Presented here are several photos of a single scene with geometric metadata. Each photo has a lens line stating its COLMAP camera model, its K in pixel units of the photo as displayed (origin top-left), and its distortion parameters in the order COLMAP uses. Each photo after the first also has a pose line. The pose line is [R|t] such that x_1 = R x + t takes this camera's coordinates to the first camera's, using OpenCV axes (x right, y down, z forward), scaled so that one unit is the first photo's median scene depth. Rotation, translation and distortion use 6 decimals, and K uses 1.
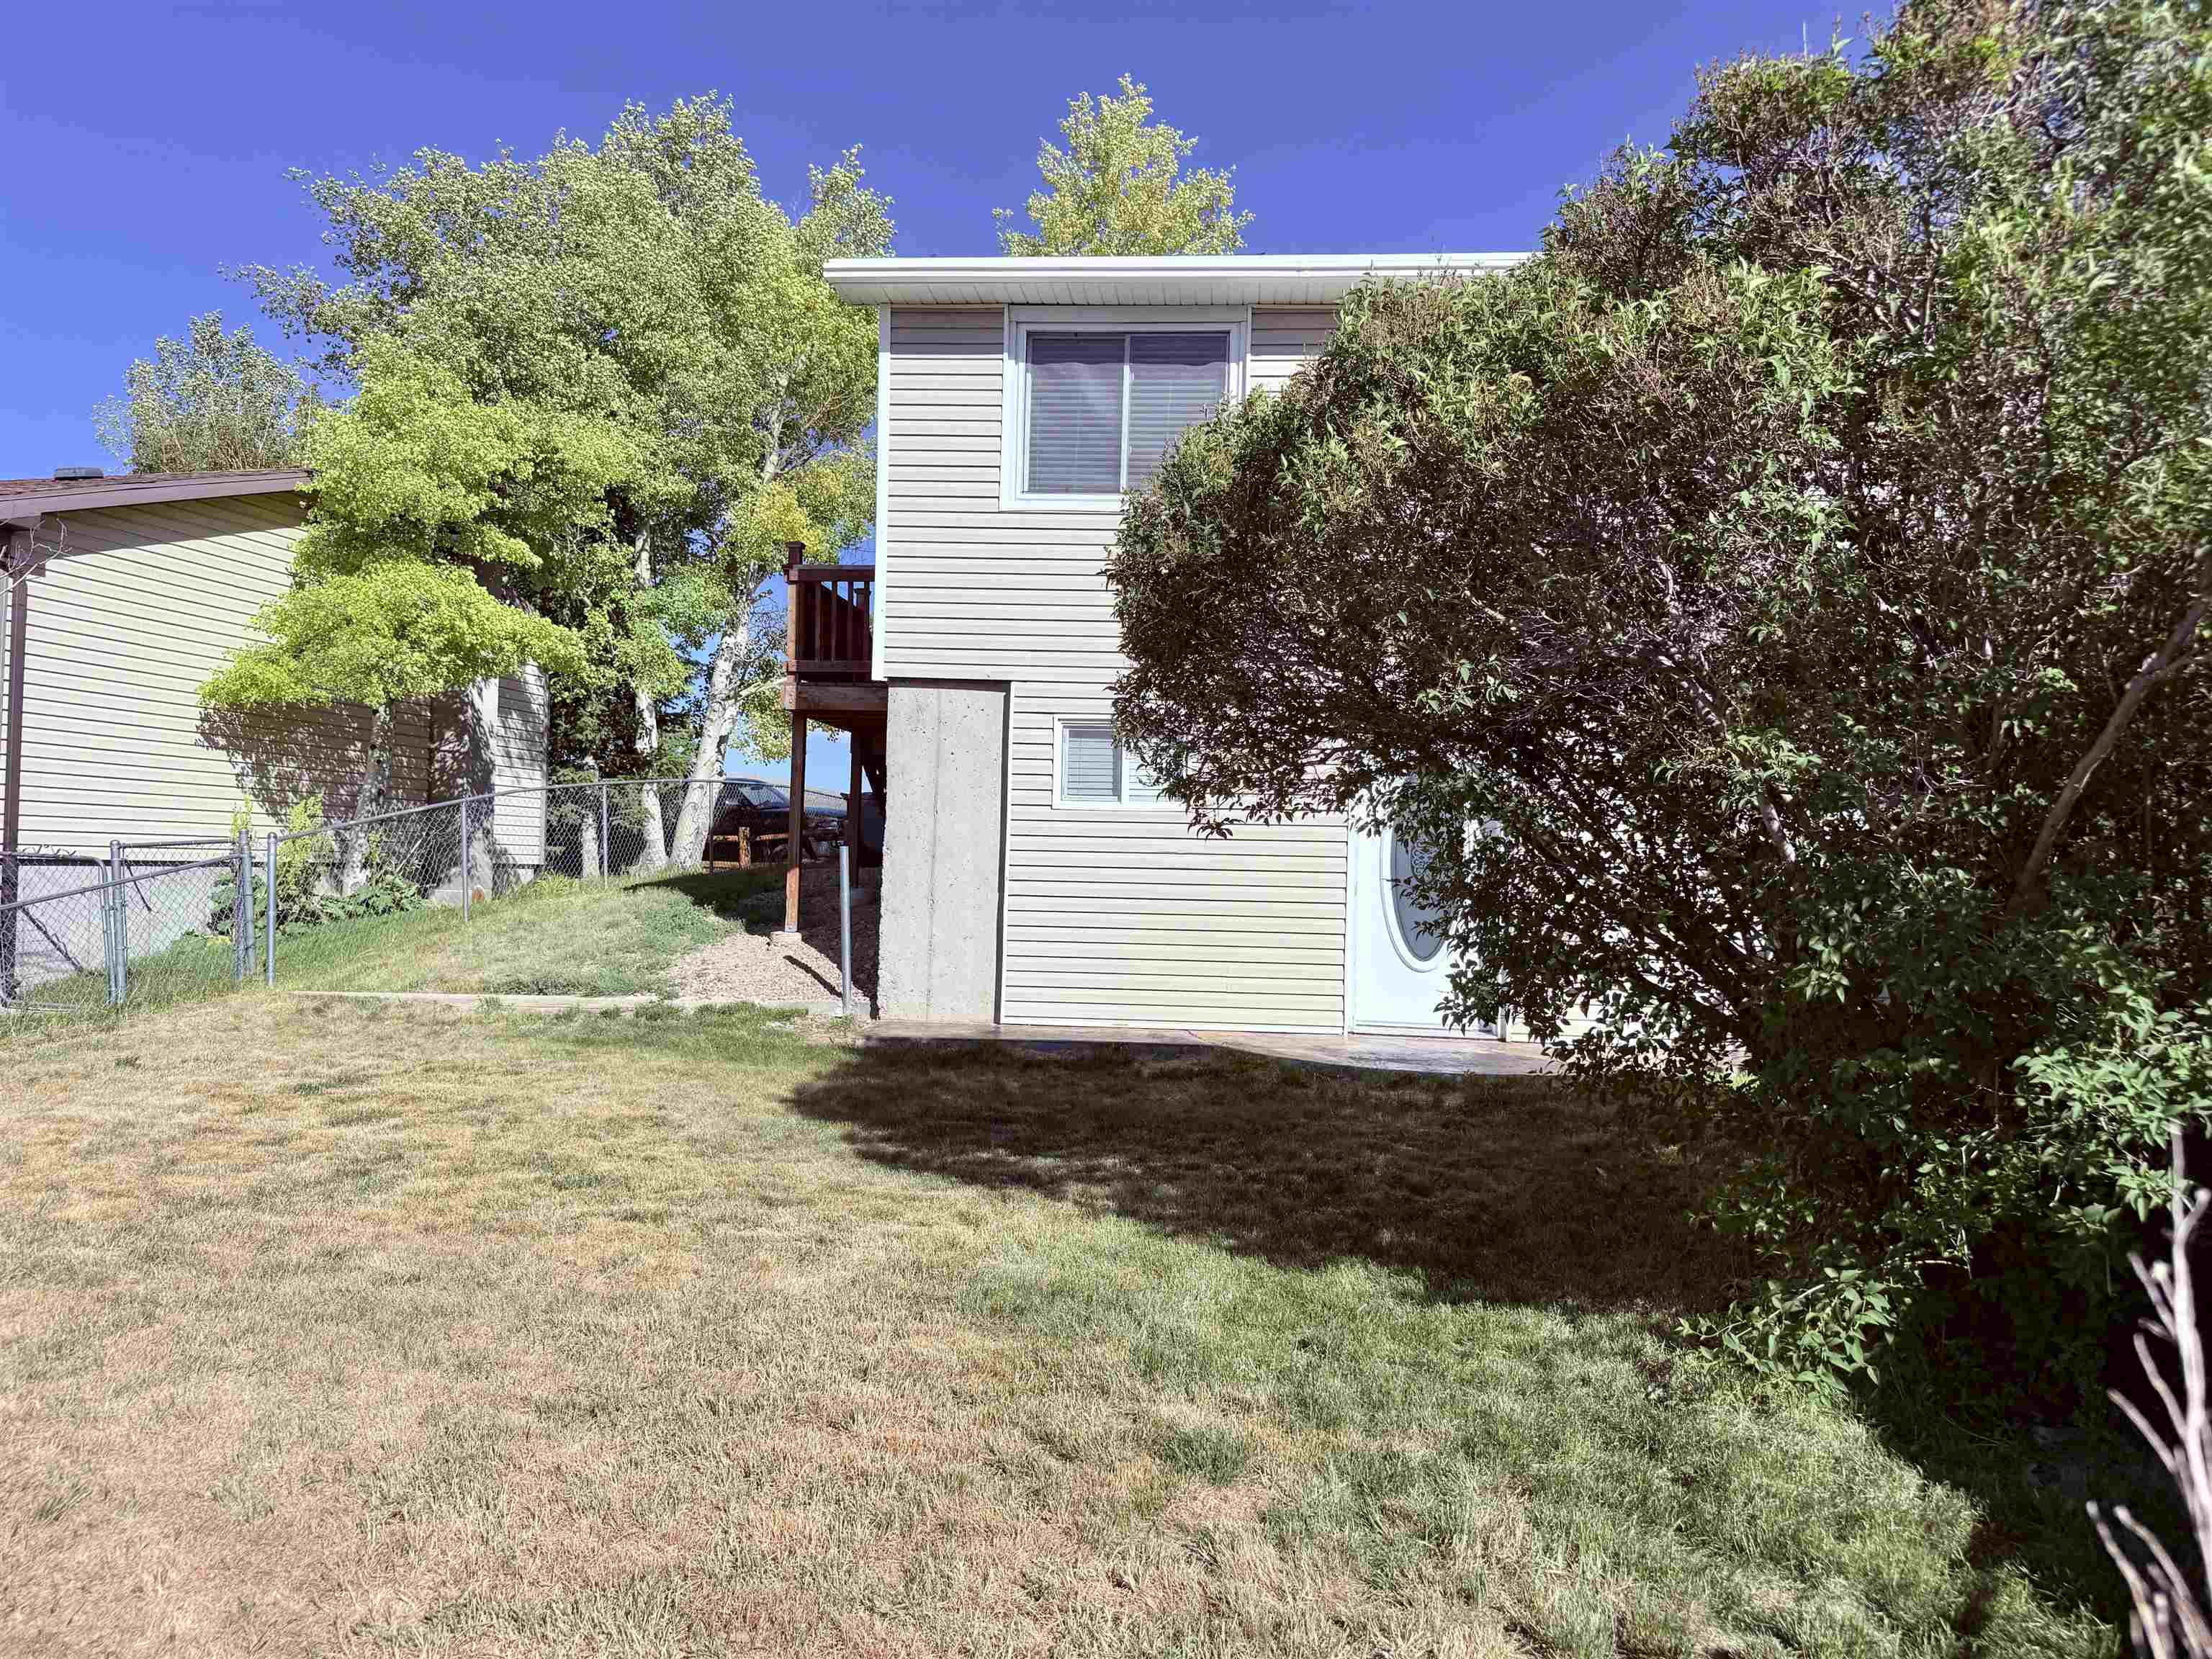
lens RADIAL K [[1536.1, 0, 1126.5], [0, 1536.1, 827.9], [0, 0, 1]] dist [0.023014, -0.051378]
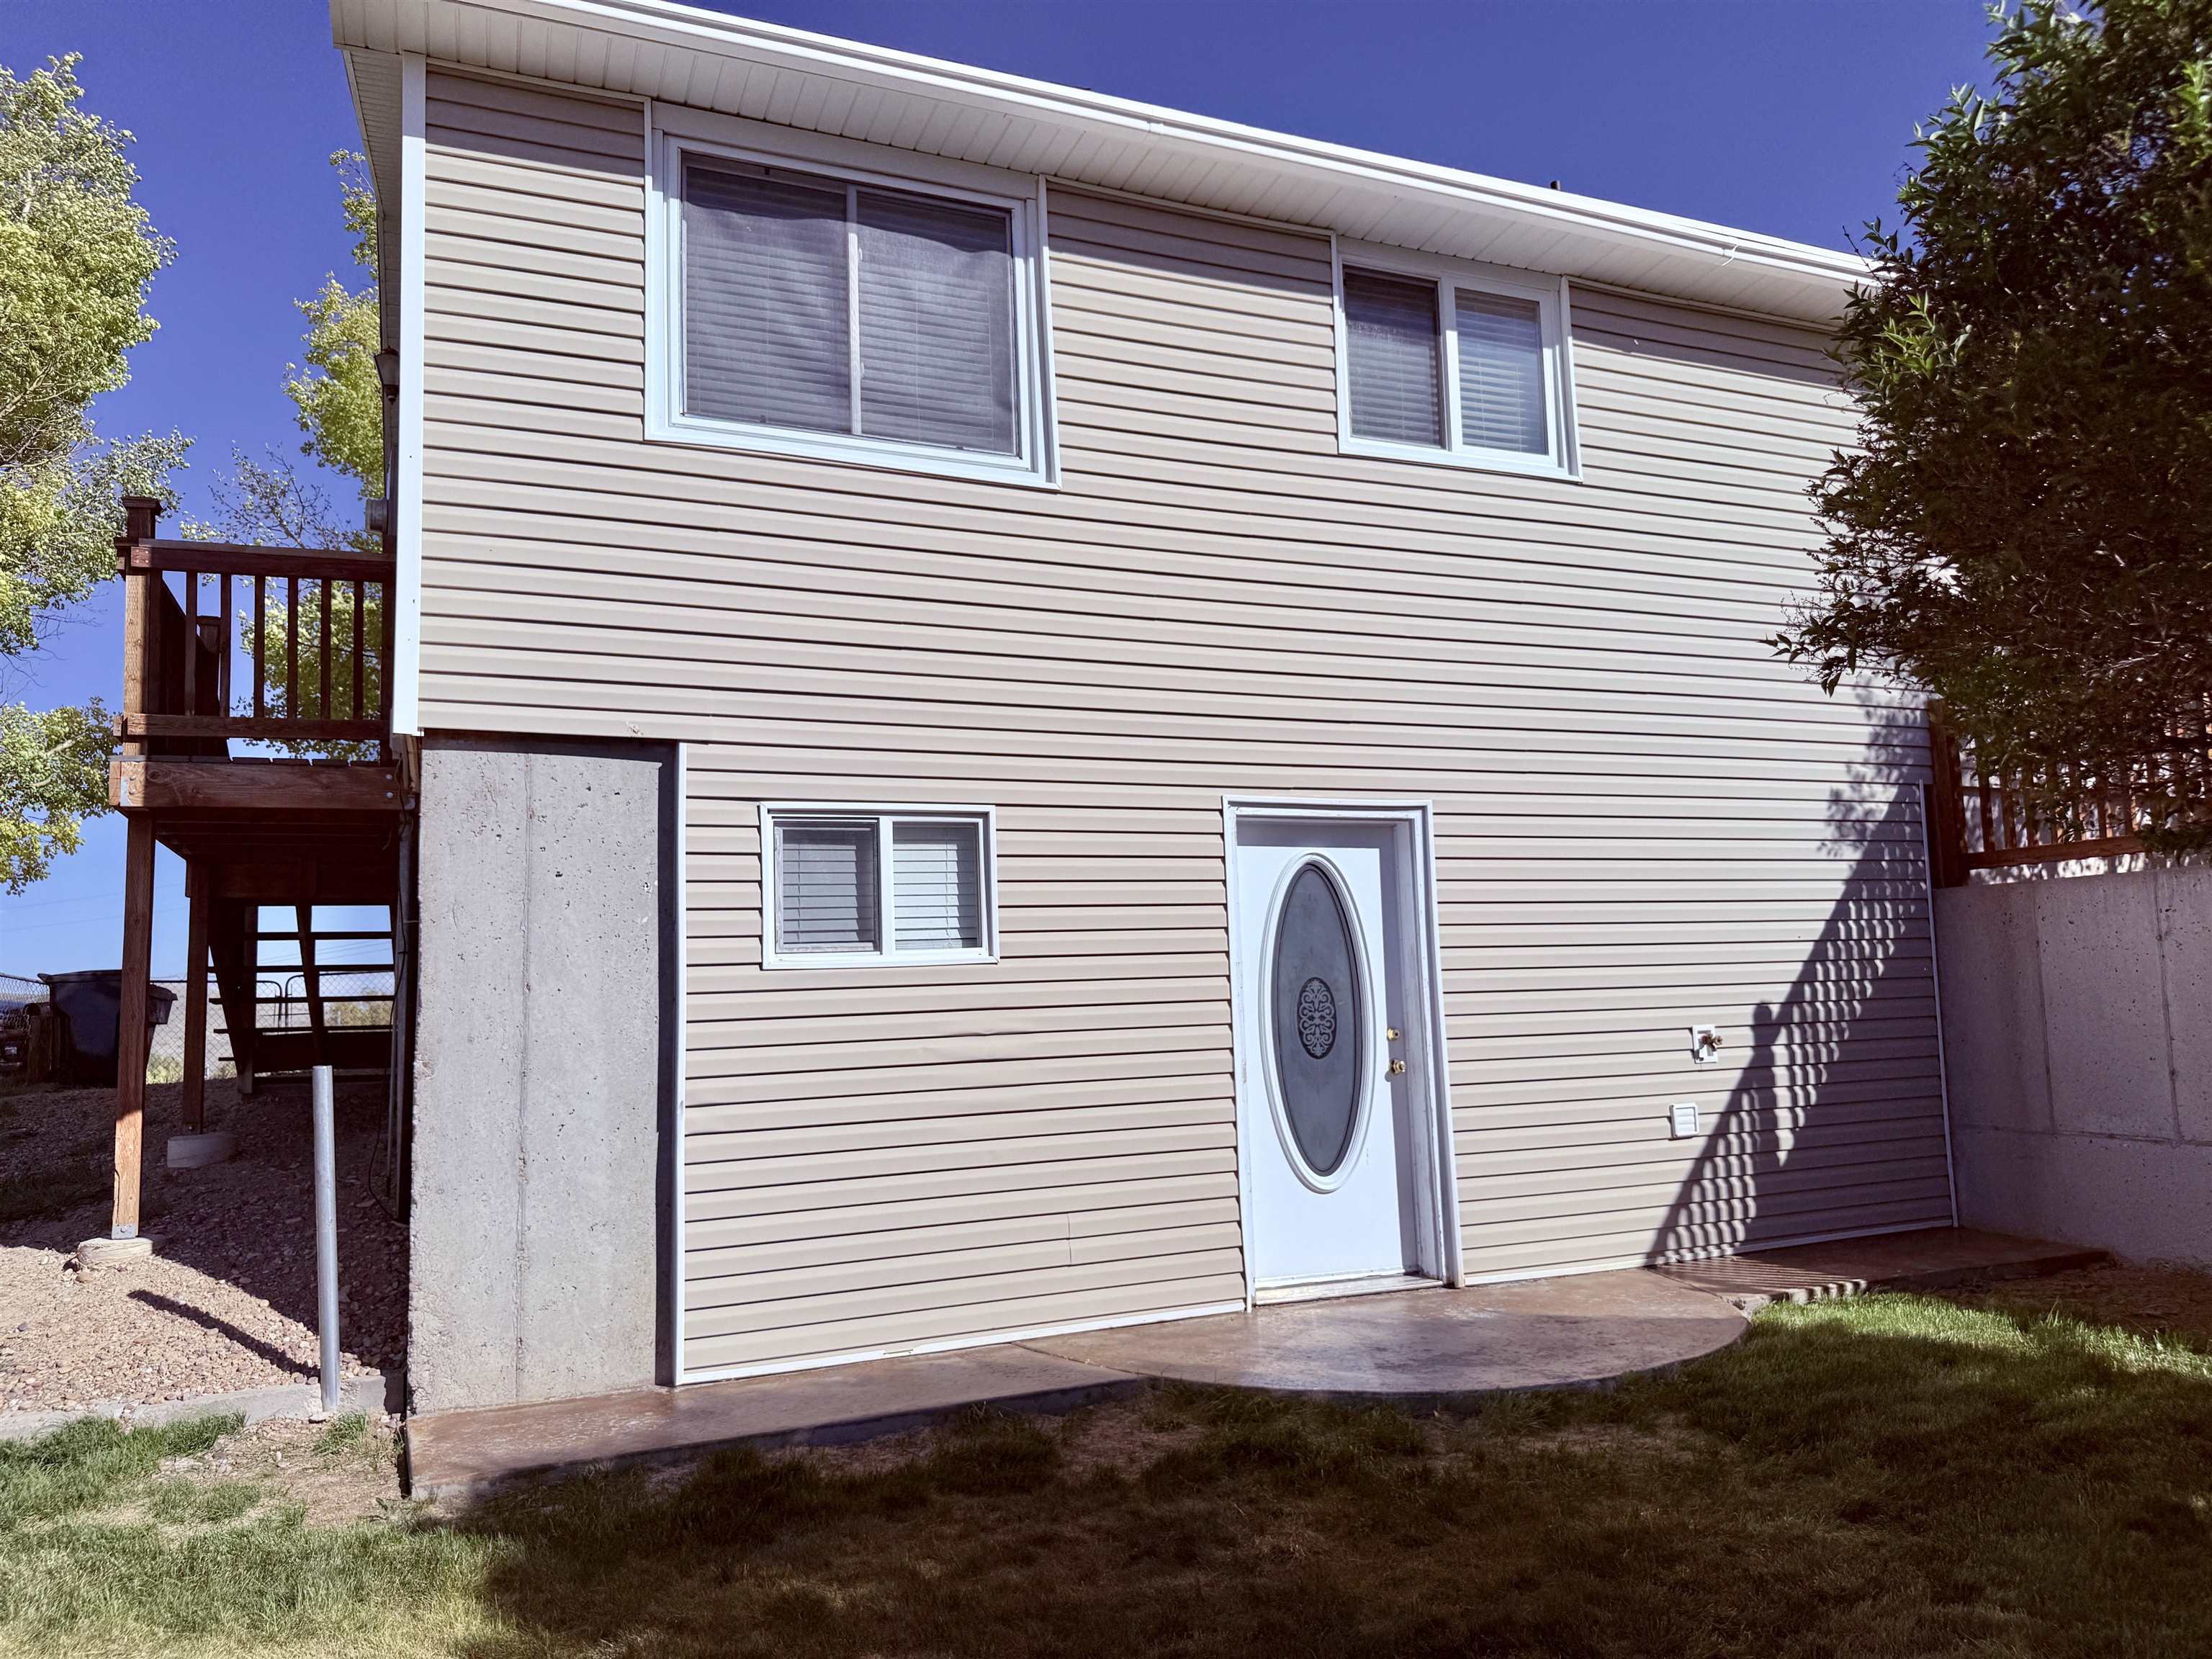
lens RADIAL K [[1536.1, 0, 1092.9], [0, 1536.1, 829.7], [0, 0, 1]] dist [0.023014, -0.051378]
pose [[0.882409, -0.002154, 0.470479, -0.176076], [0.049544, 0.994855, -0.088369, -0.007011], [-0.467868, 0.101287, 0.877975, 0.387338]]
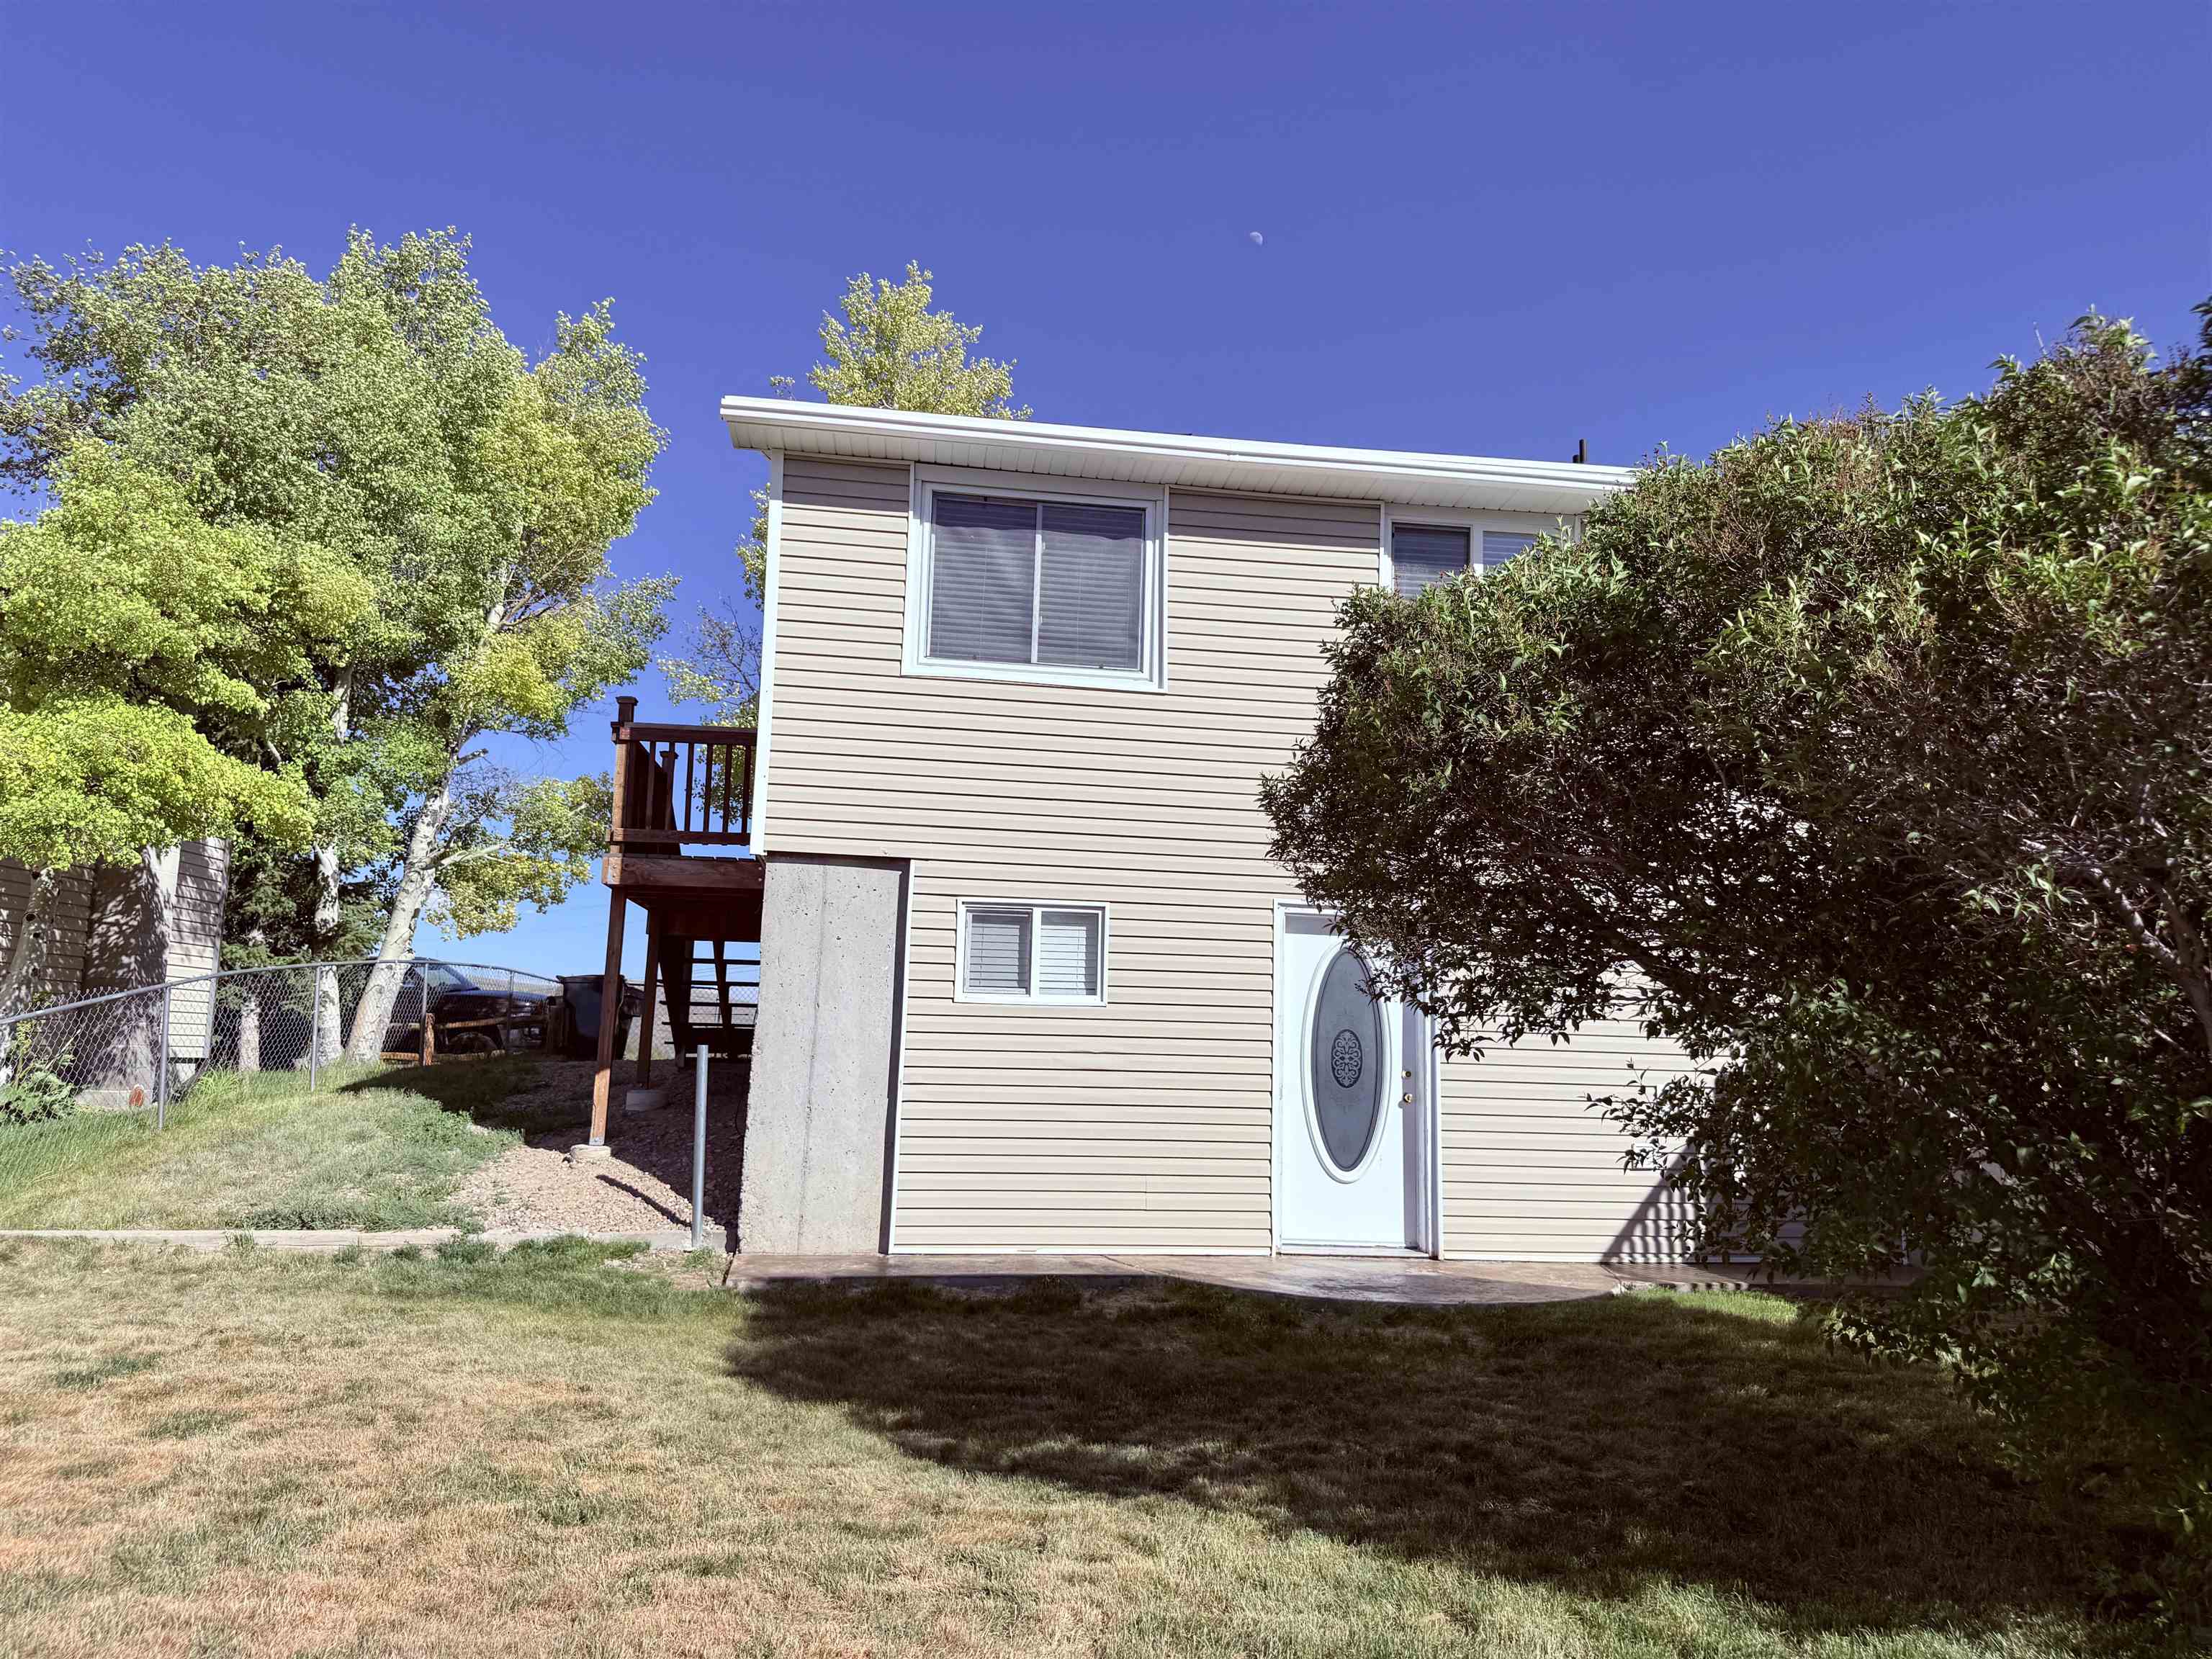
lens RADIAL K [[1536.1, 0, 1093.9], [0, 1536.1, 774.5], [0, 0, 1]] dist [0.023014, -0.051378]
pose [[0.974481, 0.040759, 0.220740, -0.148086], [-0.006622, 0.988169, -0.153226, -0.006300], [-0.224374, 0.147854, 0.963221, 0.084357]]
